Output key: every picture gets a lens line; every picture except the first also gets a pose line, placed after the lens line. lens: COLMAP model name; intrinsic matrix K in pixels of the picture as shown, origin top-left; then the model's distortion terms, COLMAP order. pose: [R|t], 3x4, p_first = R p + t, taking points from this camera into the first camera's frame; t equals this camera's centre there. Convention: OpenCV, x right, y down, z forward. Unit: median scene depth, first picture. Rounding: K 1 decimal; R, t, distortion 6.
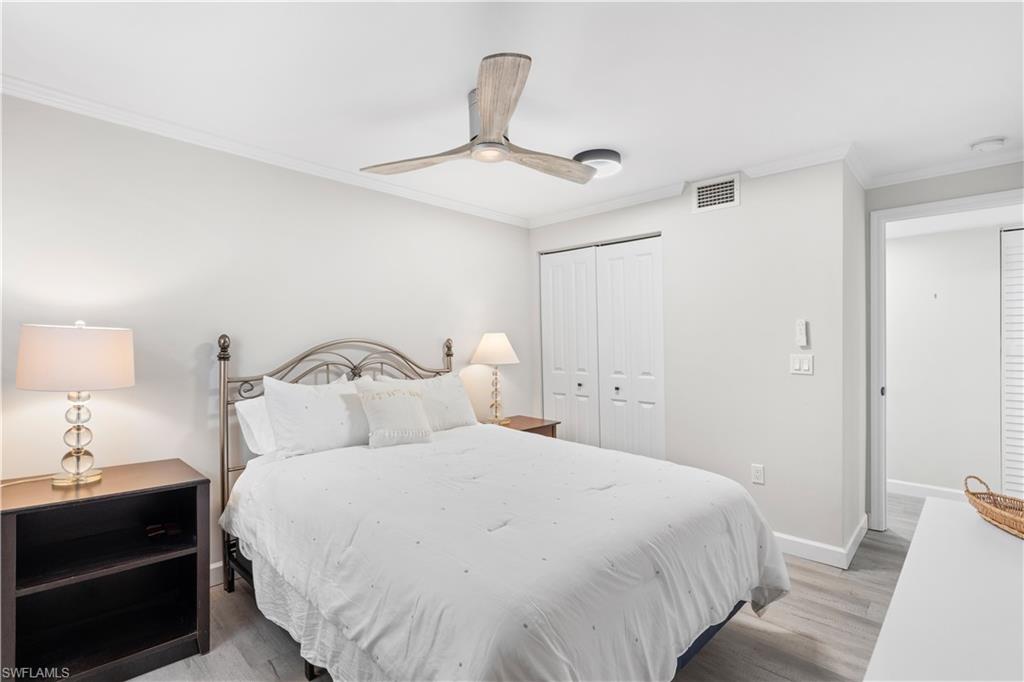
lens RADIAL K [[467.5, 0, 539.3], [0, 467.5, 343.2], [0, 0, 1]] dist [-0.000885, 0.000024]
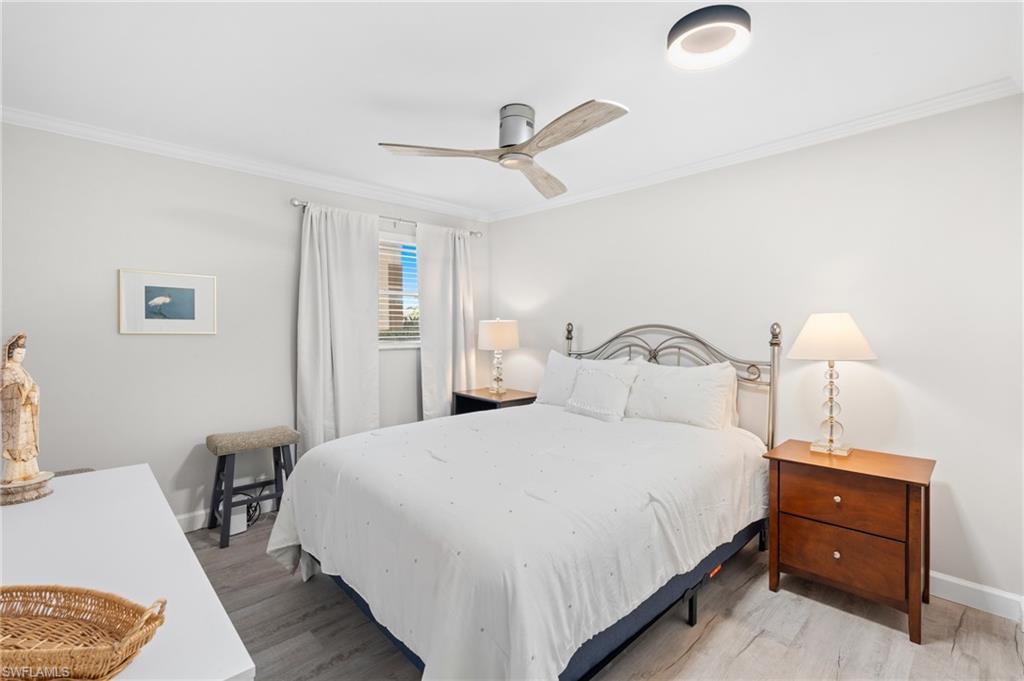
lens RADIAL K [[464.2, 0, 514.6], [0, 464.2, 334.2], [0, 0, 1]] dist [-0.002447, 0.000106]
pose [[-0.065152, 0.006844, -0.997852, 0.737119], [-0.003182, 0.999970, 0.007066, 0.007070], [0.997870, 0.003635, -0.065129, 0.765574]]
